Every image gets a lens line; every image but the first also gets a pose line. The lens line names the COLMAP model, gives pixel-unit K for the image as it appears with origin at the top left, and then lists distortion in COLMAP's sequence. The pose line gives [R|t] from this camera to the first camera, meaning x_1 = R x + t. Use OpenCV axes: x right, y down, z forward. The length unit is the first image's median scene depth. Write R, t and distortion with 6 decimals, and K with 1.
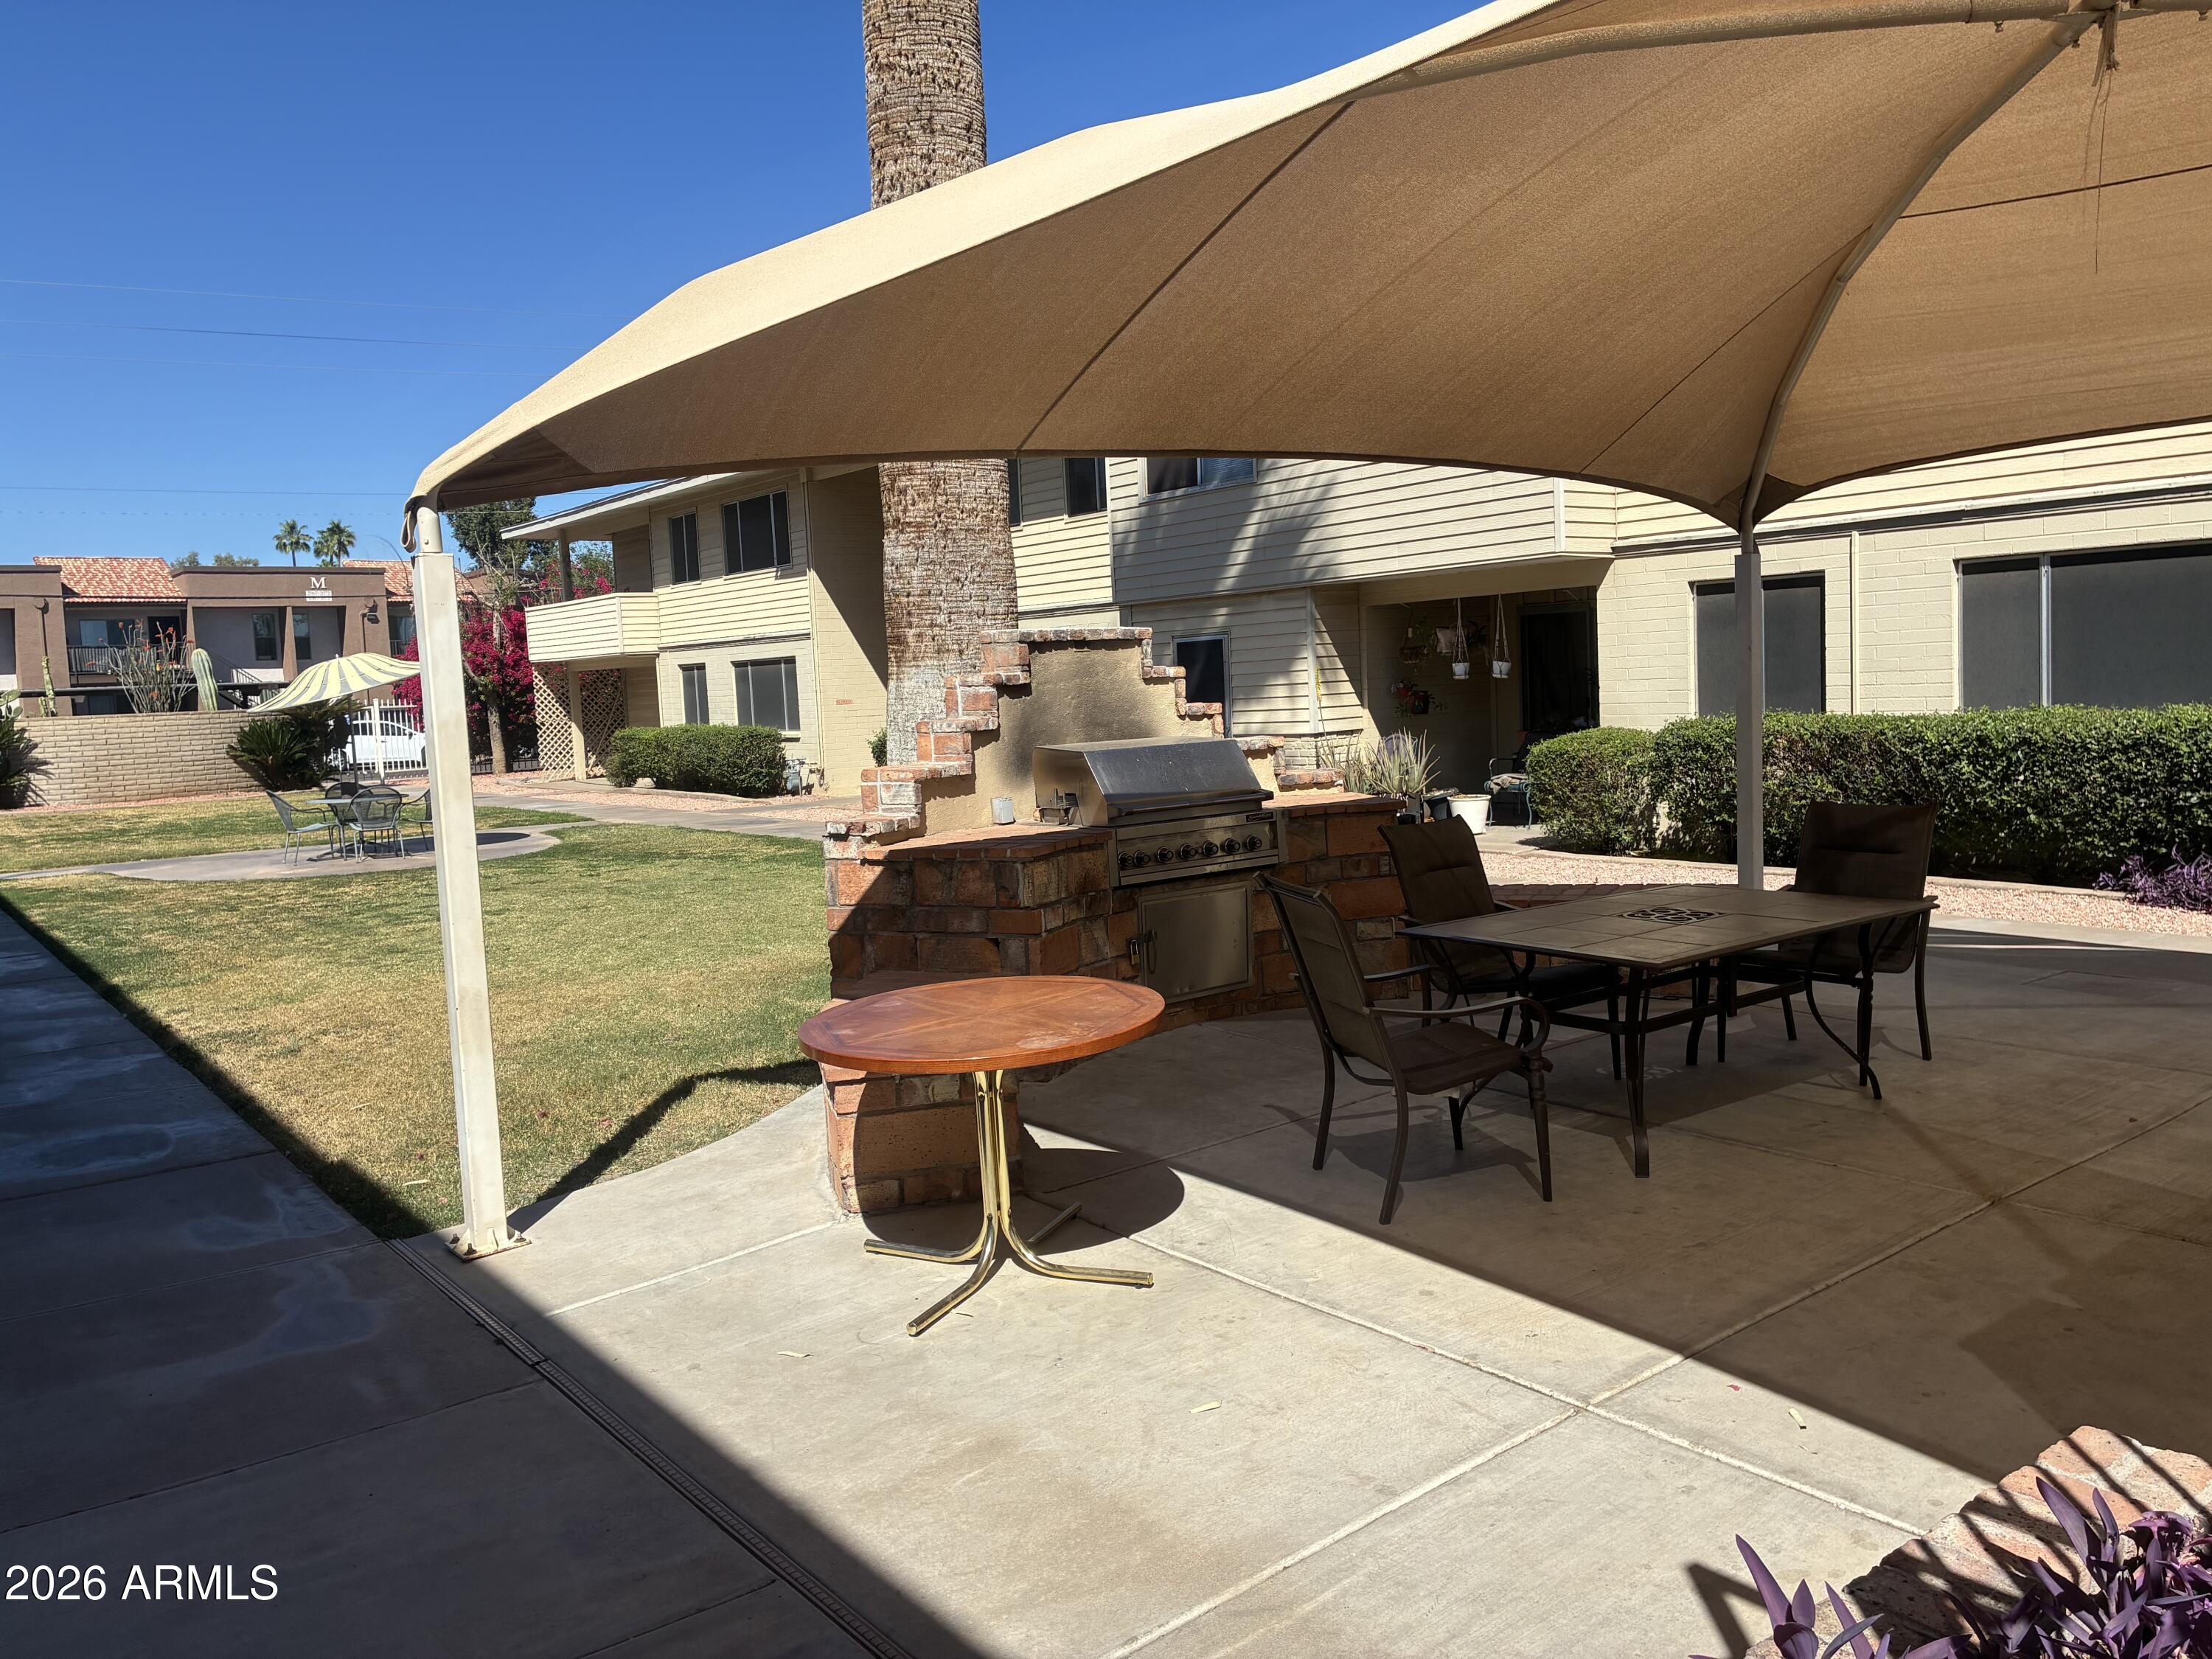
lens RADIAL K [[1691.8, 0, 1112.1], [0, 1691.8, 832.2], [0, 0, 1]] dist [0.045896, -0.024006]
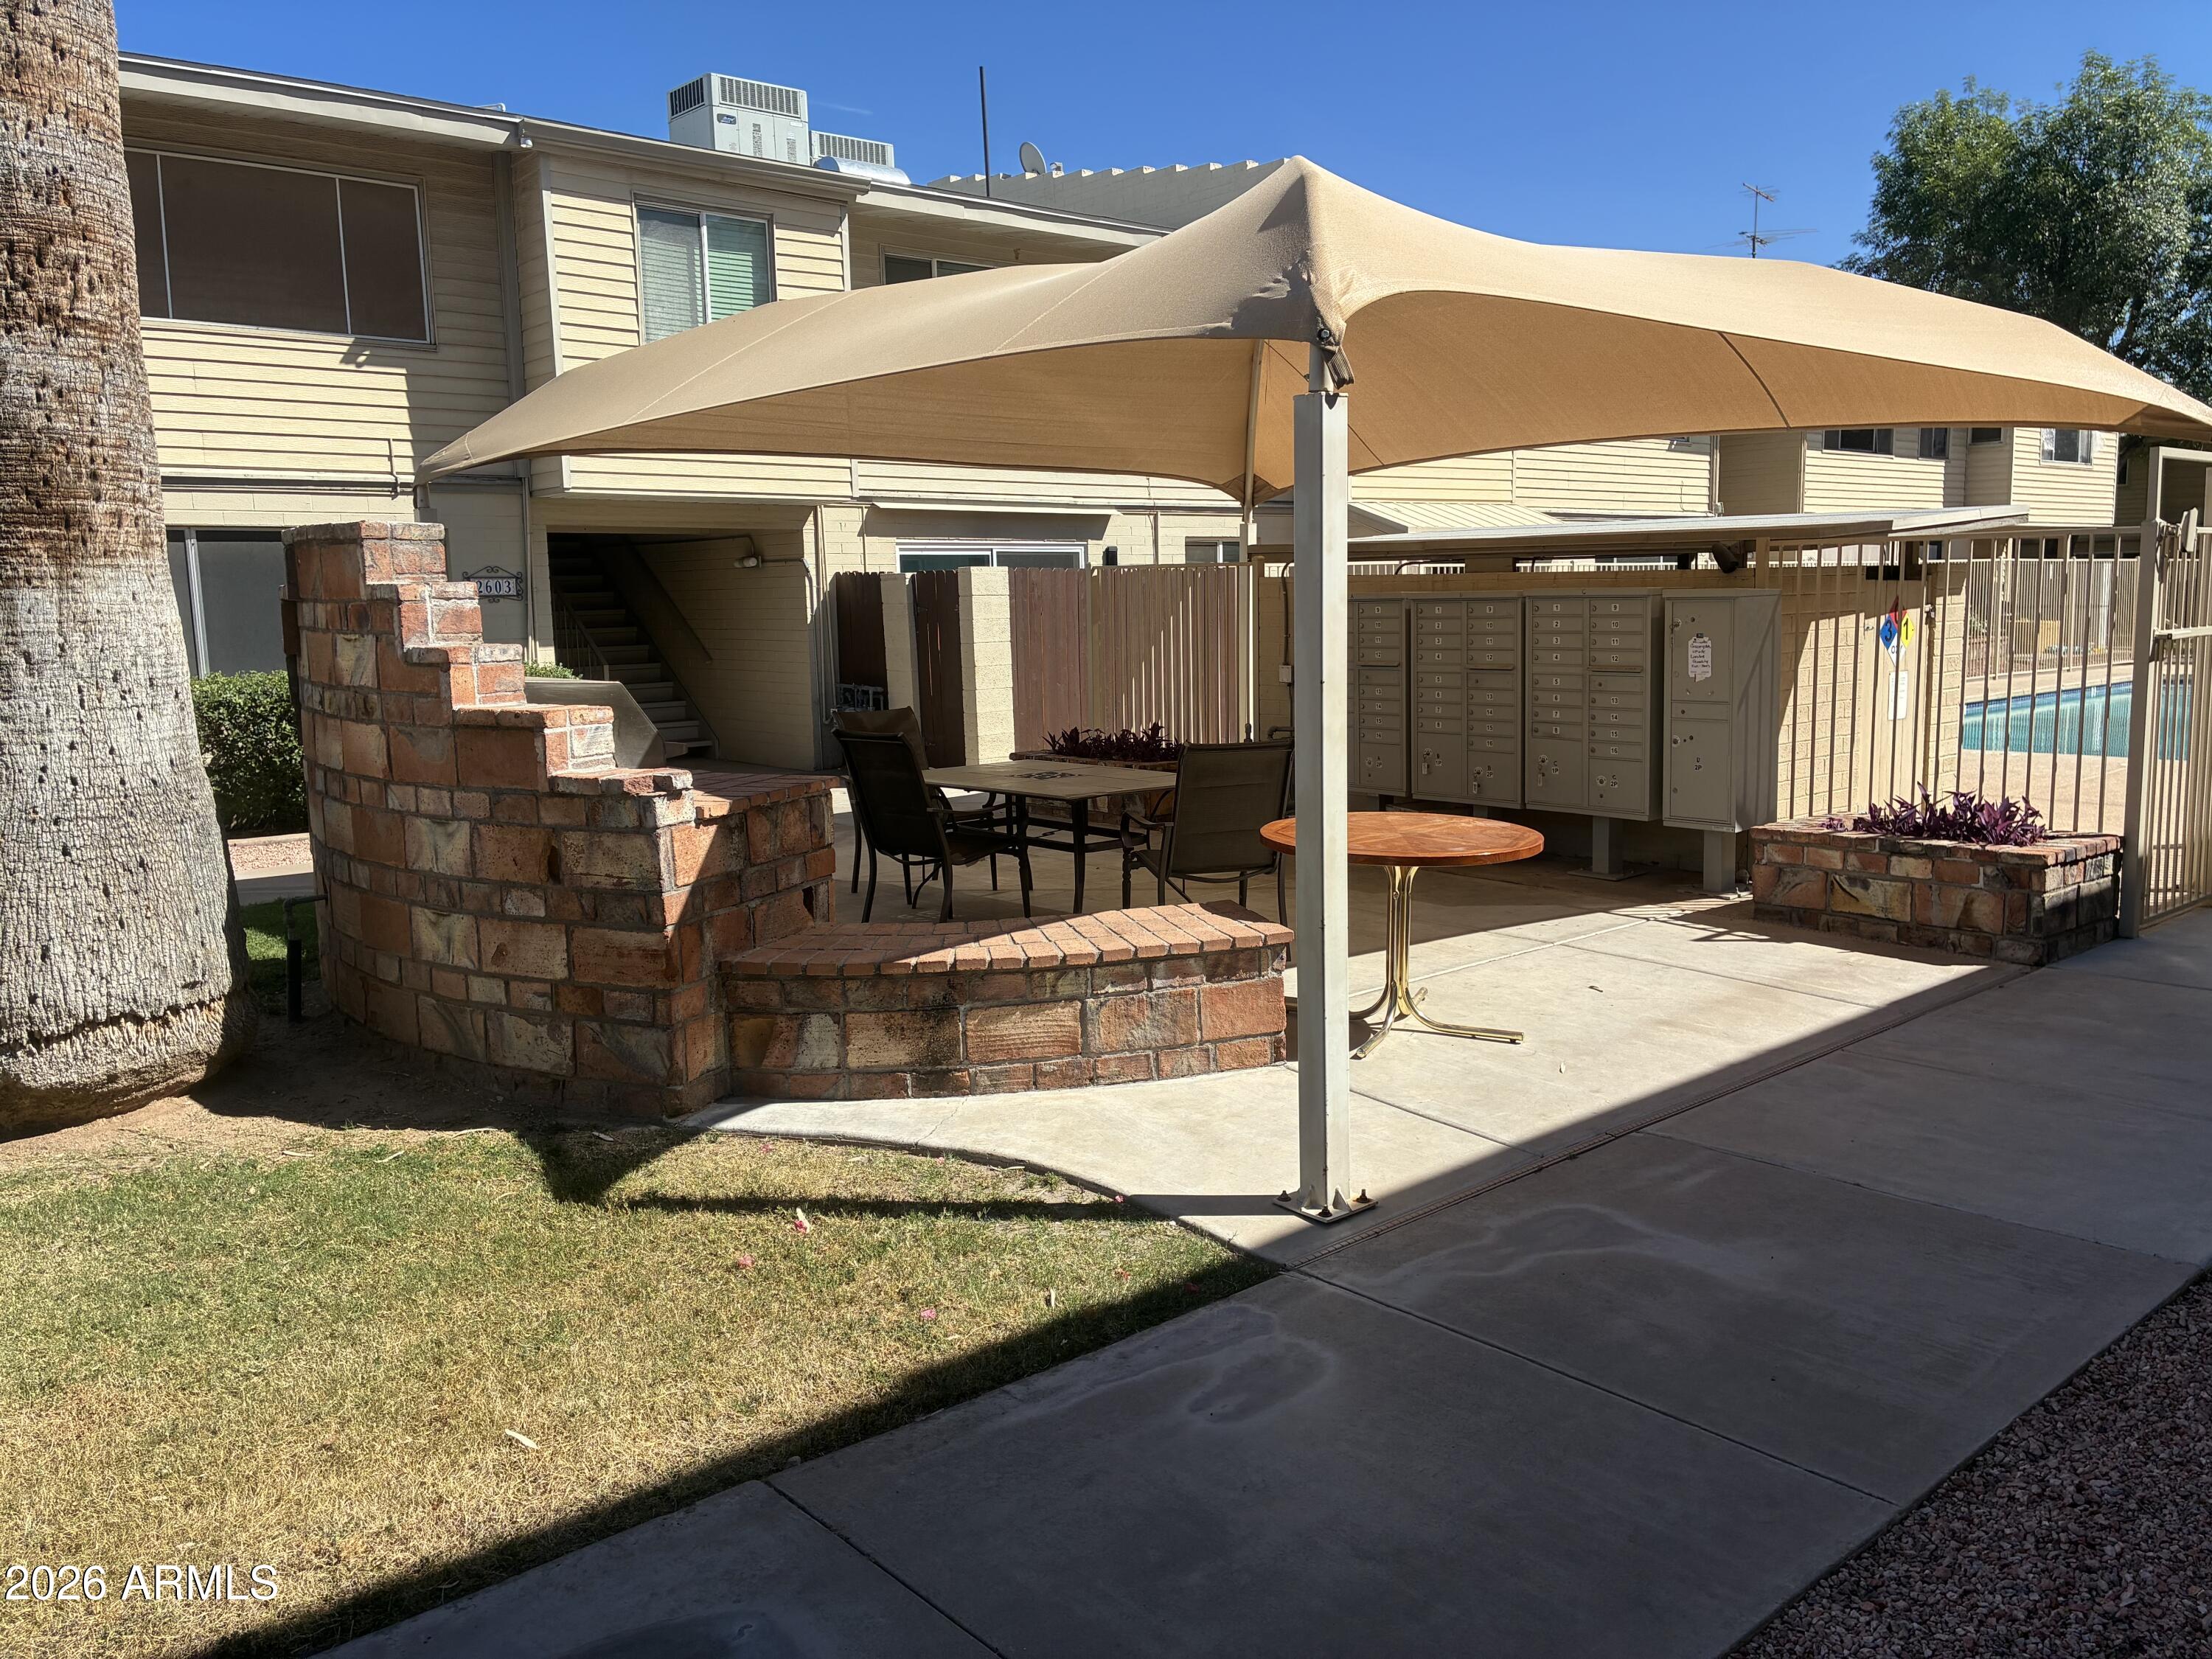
lens RADIAL K [[1691.8, 0, 1113.2], [0, 1691.8, 824.6], [0, 0, 1]] dist [0.045896, -0.024006]
pose [[-0.061007, -0.088956, 0.994165, -1.031567], [0.109728, 0.989386, 0.095262, -0.038275], [-0.992088, 0.114899, -0.050599, 0.964034]]
